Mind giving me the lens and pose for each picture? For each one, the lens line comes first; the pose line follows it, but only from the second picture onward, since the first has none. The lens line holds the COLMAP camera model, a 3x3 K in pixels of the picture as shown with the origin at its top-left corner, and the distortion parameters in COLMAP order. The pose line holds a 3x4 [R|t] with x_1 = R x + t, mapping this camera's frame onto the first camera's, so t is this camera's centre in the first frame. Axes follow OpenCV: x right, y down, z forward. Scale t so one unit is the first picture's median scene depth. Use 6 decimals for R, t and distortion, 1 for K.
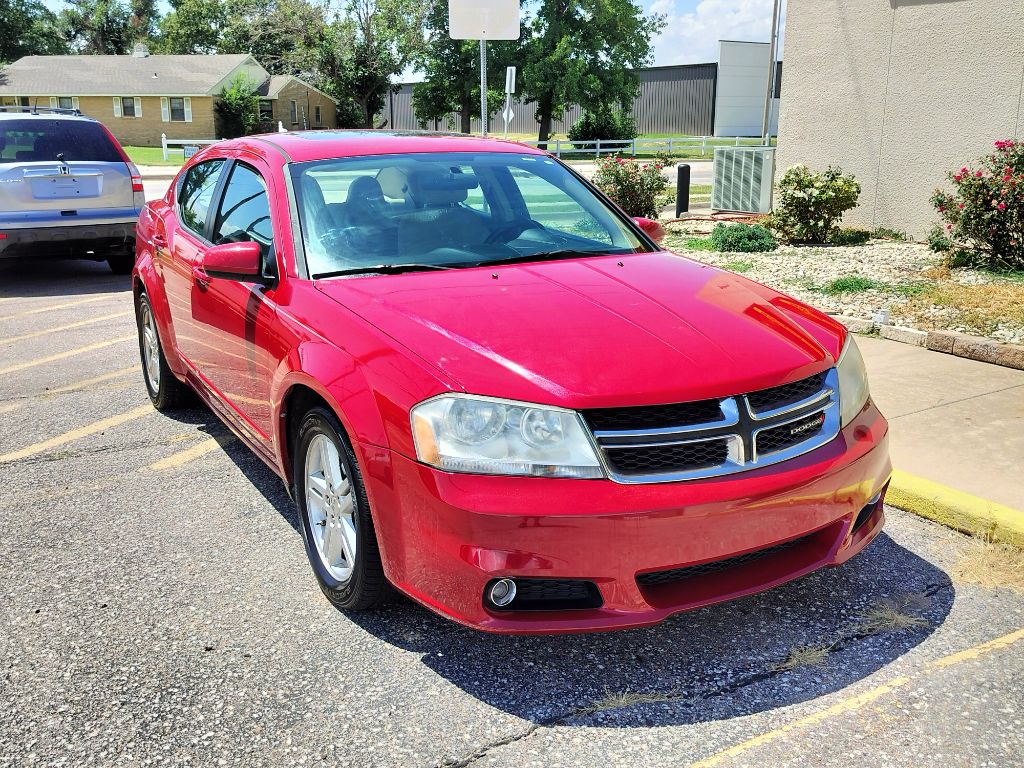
lens RADIAL K [[1001.1, 0, 510.1], [0, 1001.1, 383.4], [0, 0, 1]] dist [0.085632, -0.153885]
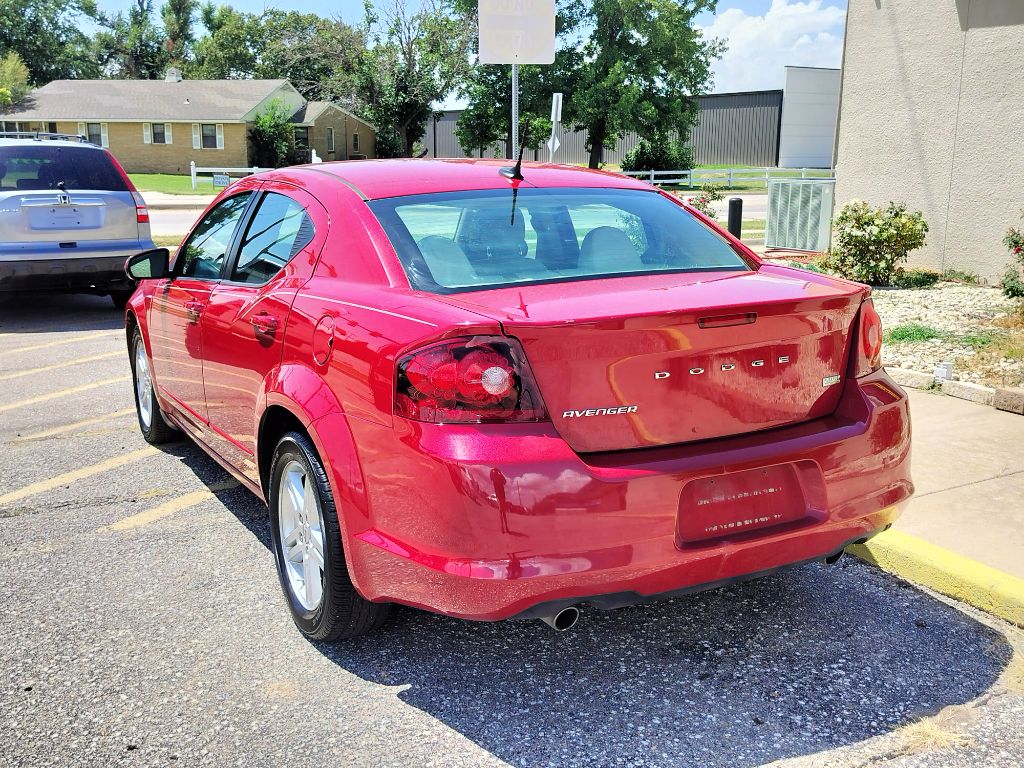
lens RADIAL K [[1075.0, 0, 509.3], [0, 1075.0, 380.6], [0, 0, 1]] dist [0.089680, -0.174063]
pose [[0.998826, 0.015809, -0.045788, 0.014668], [-0.017835, 0.998864, -0.044180, -0.004017], [0.045037, 0.044945, 0.997974, 0.014913]]
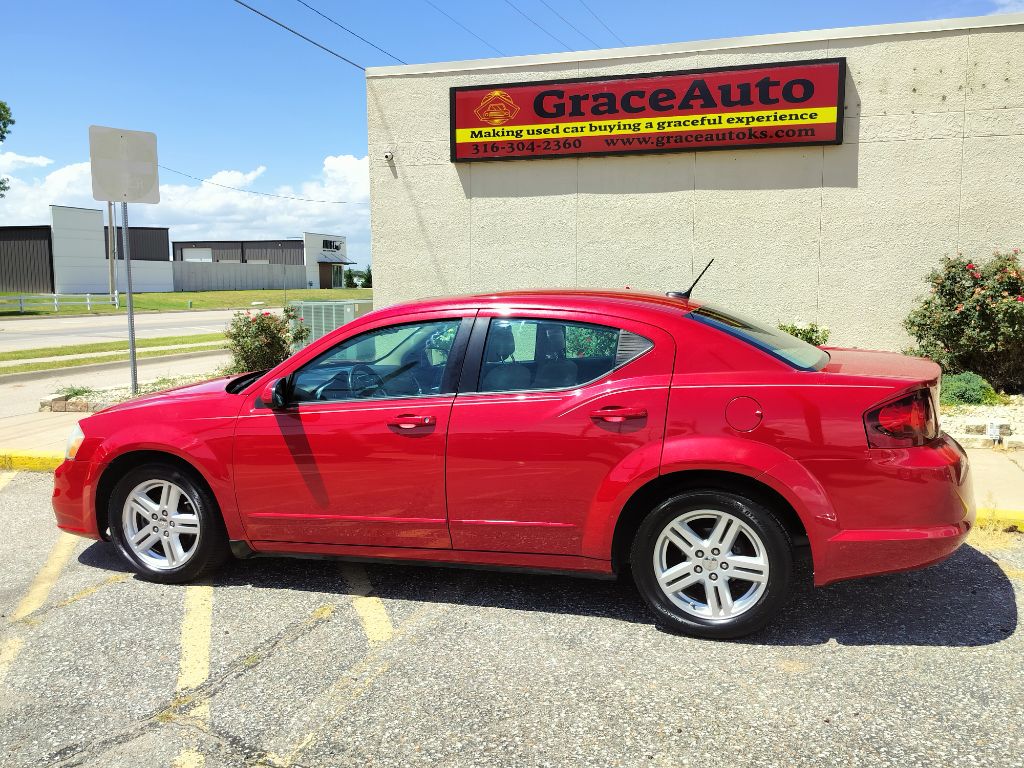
lens RADIAL K [[897.4, 0, 507.8], [0, 897.4, 381.5], [0, 0, 1]] dist [0.092508, -0.159349]
pose [[0.754903, -0.078317, 0.651144, -0.279887], [0.169473, 0.982418, -0.078316, -0.023856], [-0.633562, 0.169473, 0.754903, 0.084425]]
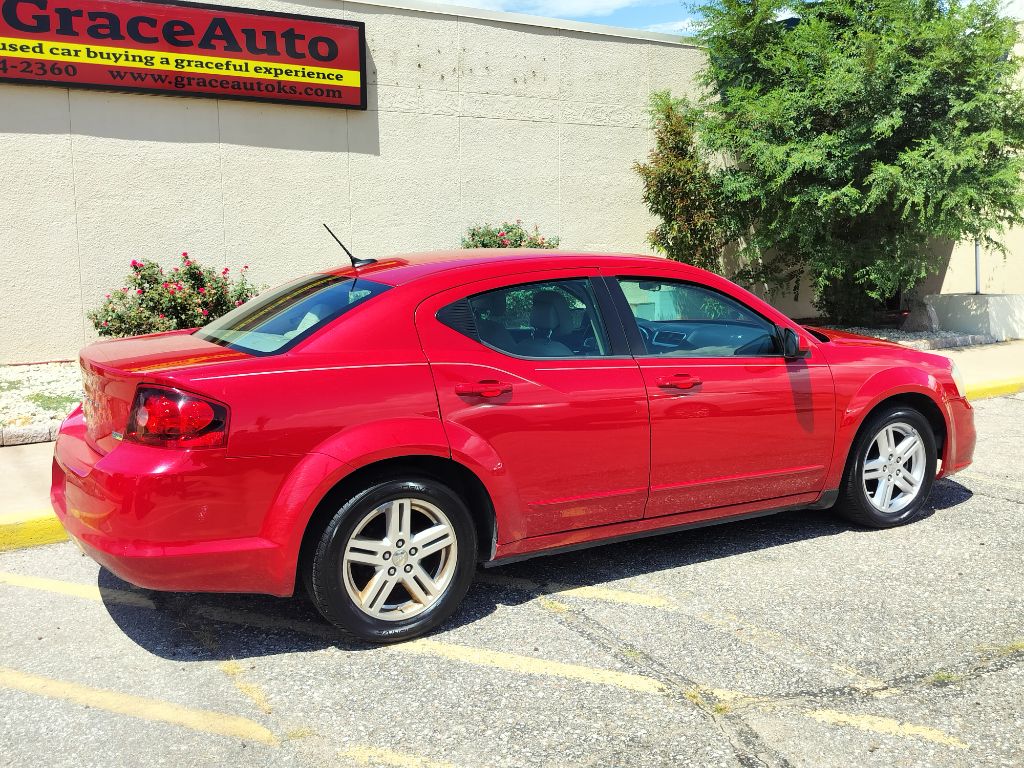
lens RADIAL K [[1025.8, 0, 512.7], [0, 1025.8, 372.2], [0, 0, 1]] dist [0.081166, -0.134527]
pose [[-0.010796, -0.121577, 0.992523, -0.442471], [0.258958, 0.958379, 0.120211, -0.094183], [-0.965828, 0.258320, 0.021137, 0.371230]]
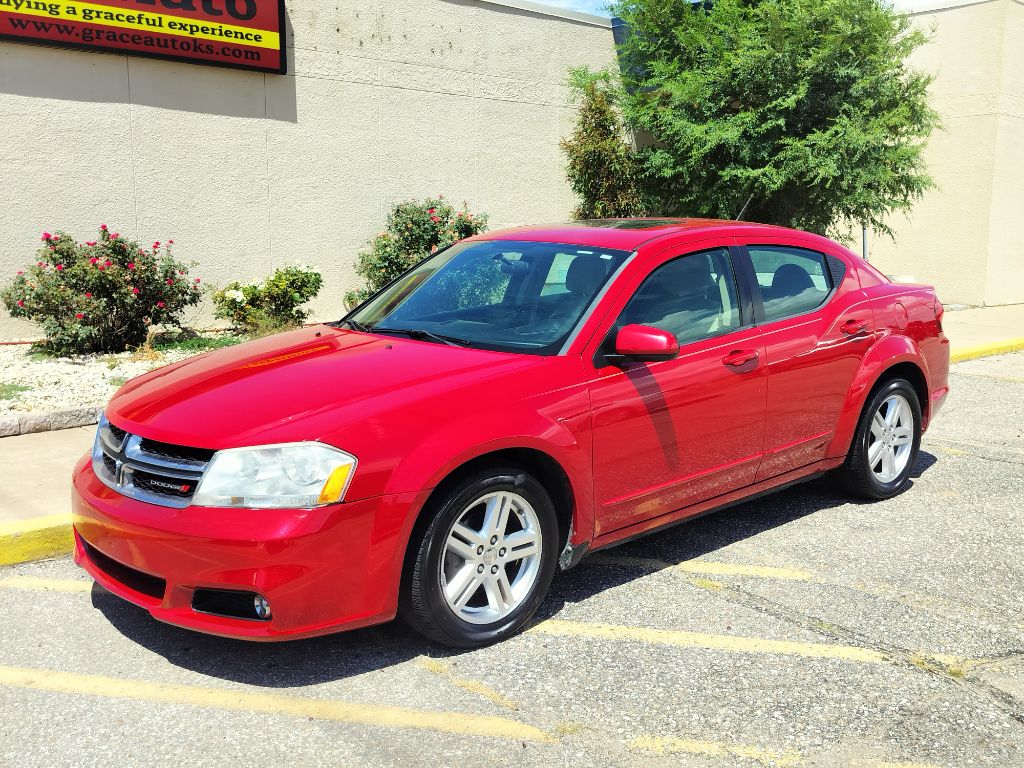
lens RADIAL K [[1013.3, 0, 510.5], [0, 1013.3, 370.5], [0, 0, 1]] dist [0.095622, -0.160298]
pose [[-0.198061, -0.138869, 0.970303, -0.404030], [0.242307, 0.952253, 0.185747, -0.117833], [-0.949768, 0.271901, -0.154955, 0.472080]]
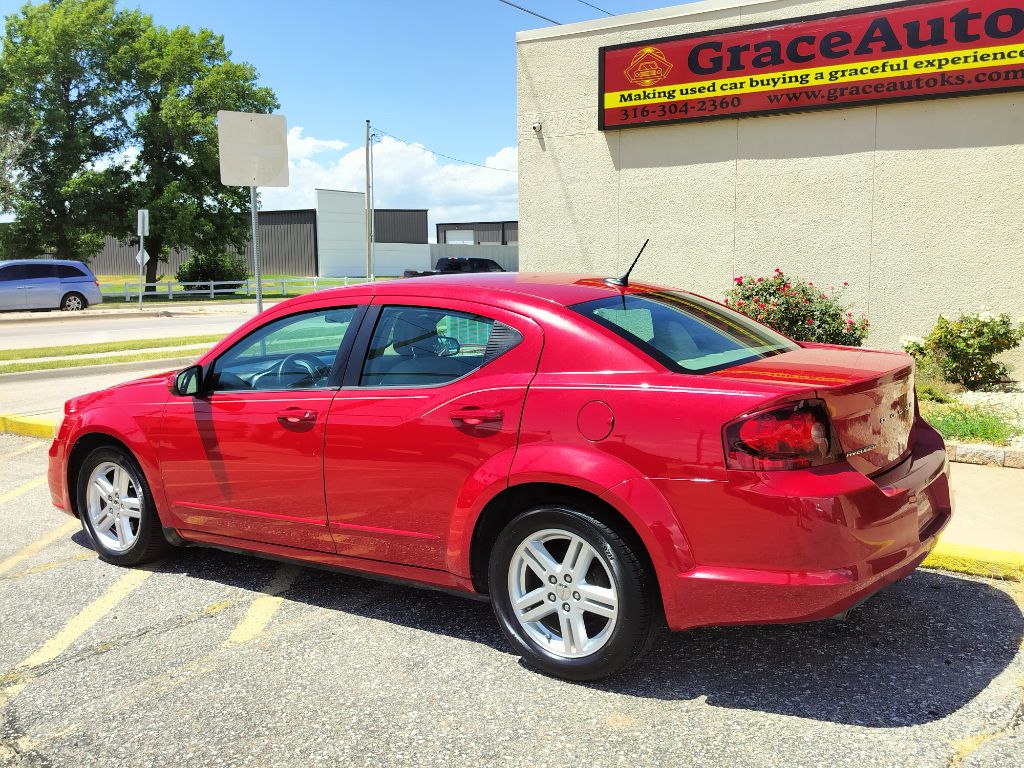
lens RADIAL K [[983.7, 0, 509.9], [0, 983.7, 386.5], [0, 0, 1]] dist [0.079961, -0.132784]
pose [[0.913453, -0.061237, 0.402310, -0.166647], [0.112616, 0.988043, -0.105303, -0.007399], [-0.391051, 0.141496, 0.909427, 0.019550]]
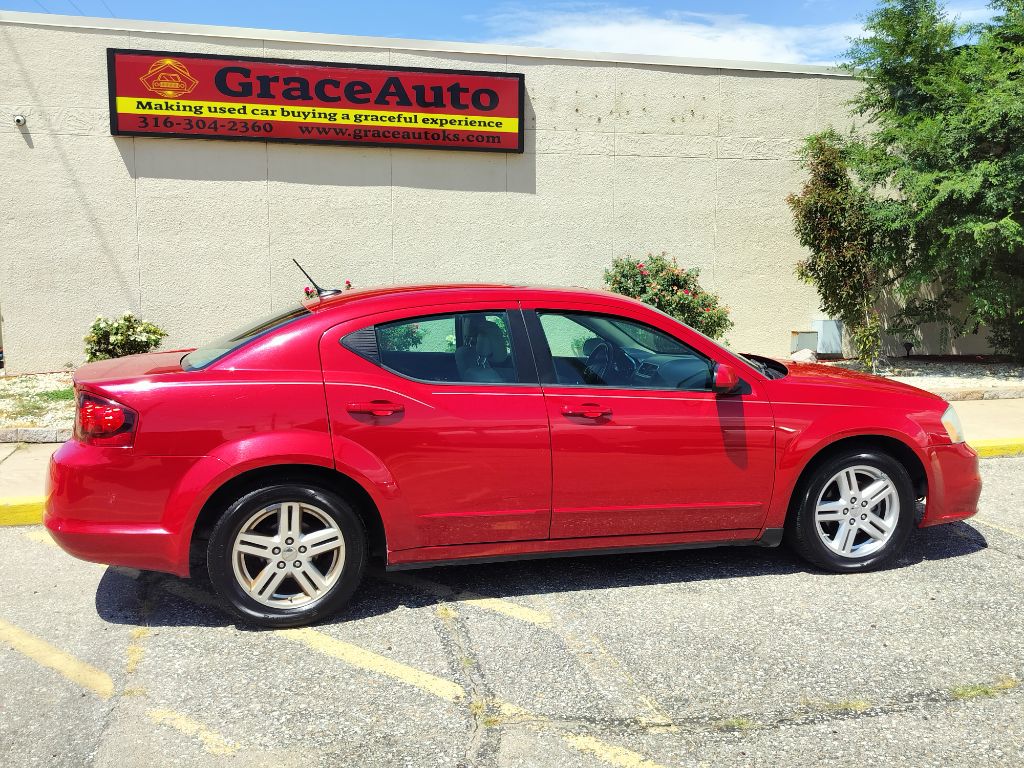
lens RADIAL K [[949.8, 0, 508.9], [0, 949.8, 382.9], [0, 0, 1]] dist [0.089905, -0.159975]
pose [[0.276083, -0.108061, 0.955040, -0.426390], [0.240319, 0.969859, 0.040266, -0.064667], [-0.930605, 0.218397, 0.293731, 0.249760]]
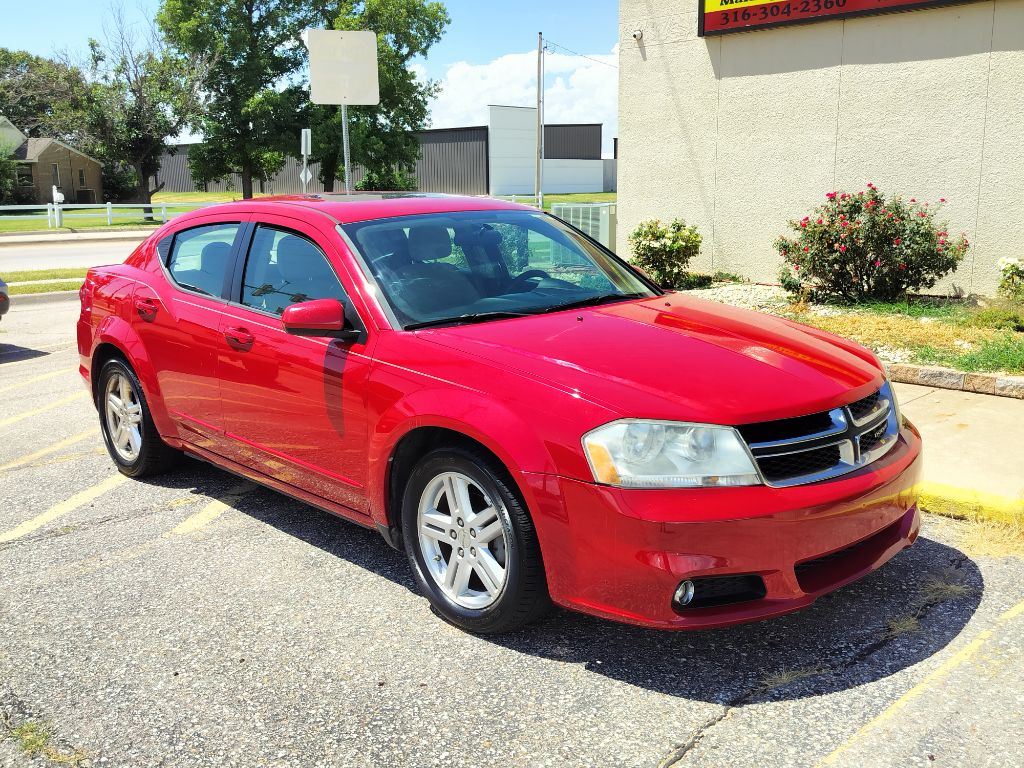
lens RADIAL K [[993.8, 0, 509.9], [0, 993.8, 380.4], [0, 0, 1]] dist [0.089752, -0.162440]
pose [[0.973305, -0.058705, 0.221879, -0.086221], [0.071419, 0.996207, -0.049713, 0.002603], [-0.218119, 0.064233, 0.973806, -0.012572]]
